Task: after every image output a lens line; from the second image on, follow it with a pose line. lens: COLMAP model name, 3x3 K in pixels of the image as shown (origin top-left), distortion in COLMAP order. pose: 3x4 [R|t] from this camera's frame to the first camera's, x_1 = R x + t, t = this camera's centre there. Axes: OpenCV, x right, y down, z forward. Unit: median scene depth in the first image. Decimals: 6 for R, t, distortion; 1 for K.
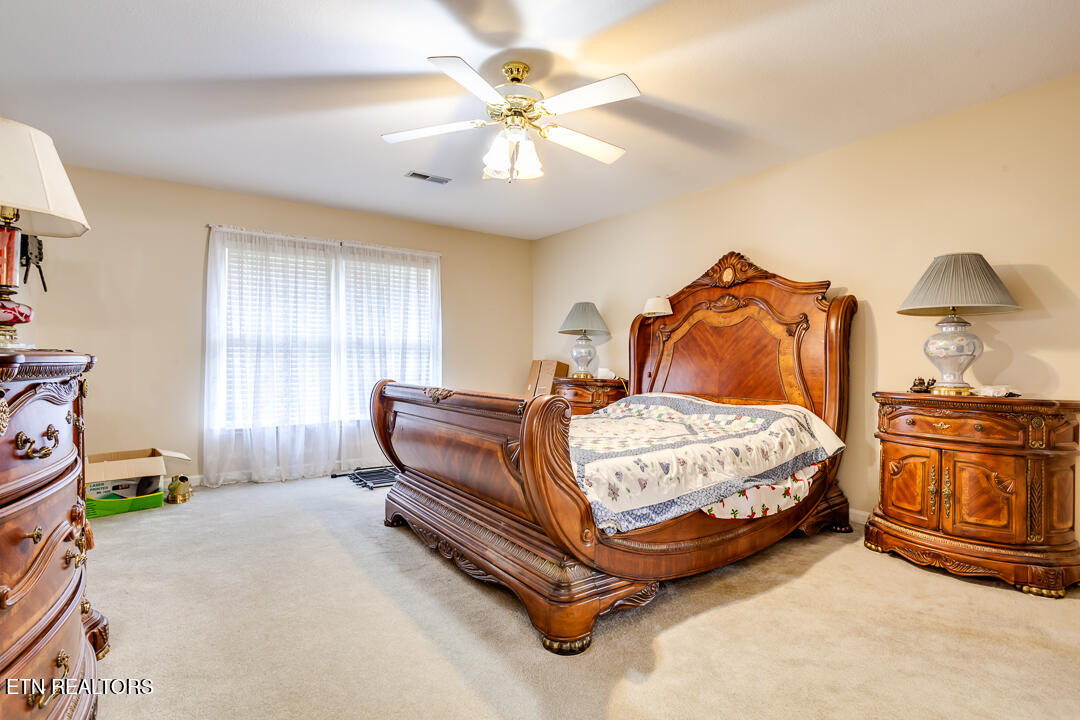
lens RADIAL K [[526.1, 0, 542.4], [0, 526.1, 363.5], [0, 0, 1]] dist [-0.044515, 0.023561]
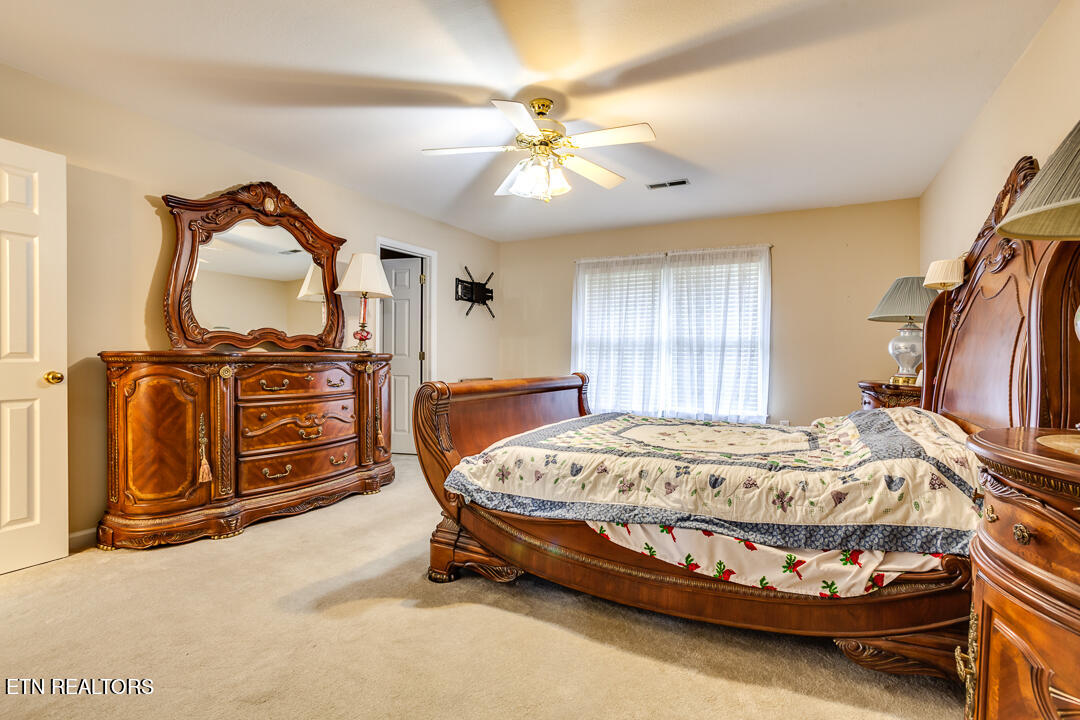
lens RADIAL K [[526.1, 0, 535.8], [0, 526.1, 360.4], [0, 0, 1]] dist [-0.044515, 0.023561]
pose [[0.431276, 0.007199, -0.902191, 0.899782], [-0.011392, 0.999932, 0.002533, 0.000481], [0.902148, 0.009185, 0.431329, 0.446670]]
